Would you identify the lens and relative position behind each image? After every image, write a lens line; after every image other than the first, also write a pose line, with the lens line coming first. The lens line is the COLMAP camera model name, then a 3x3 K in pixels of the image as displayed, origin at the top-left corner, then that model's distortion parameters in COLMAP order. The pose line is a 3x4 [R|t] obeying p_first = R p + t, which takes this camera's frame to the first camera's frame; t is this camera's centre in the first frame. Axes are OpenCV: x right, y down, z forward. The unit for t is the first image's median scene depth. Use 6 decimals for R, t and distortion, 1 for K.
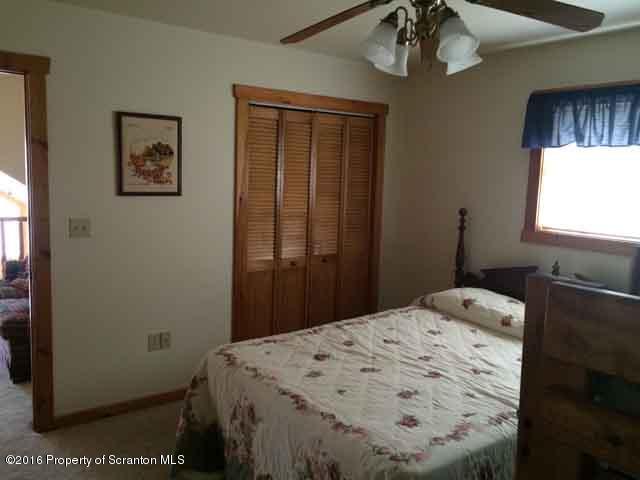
lens RADIAL K [[542.7, 0, 309.9], [0, 542.7, 240.7], [0, 0, 1]] dist [0.048322, -0.007764]
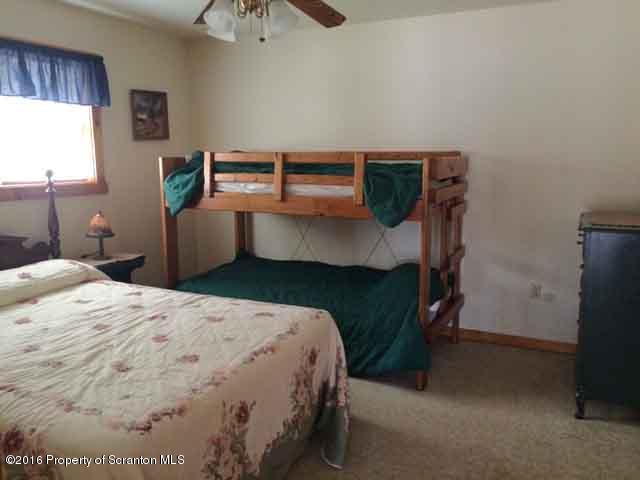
lens RADIAL K [[542.7, 0, 309.9], [0, 542.7, 240.7], [0, 0, 1]] dist [0.048322, -0.007764]
pose [[-0.486205, -0.170266, 0.857096, -0.779039], [0.088039, 0.966299, 0.241901, -0.126801], [-0.869398, 0.193071, -0.454830, 1.157160]]
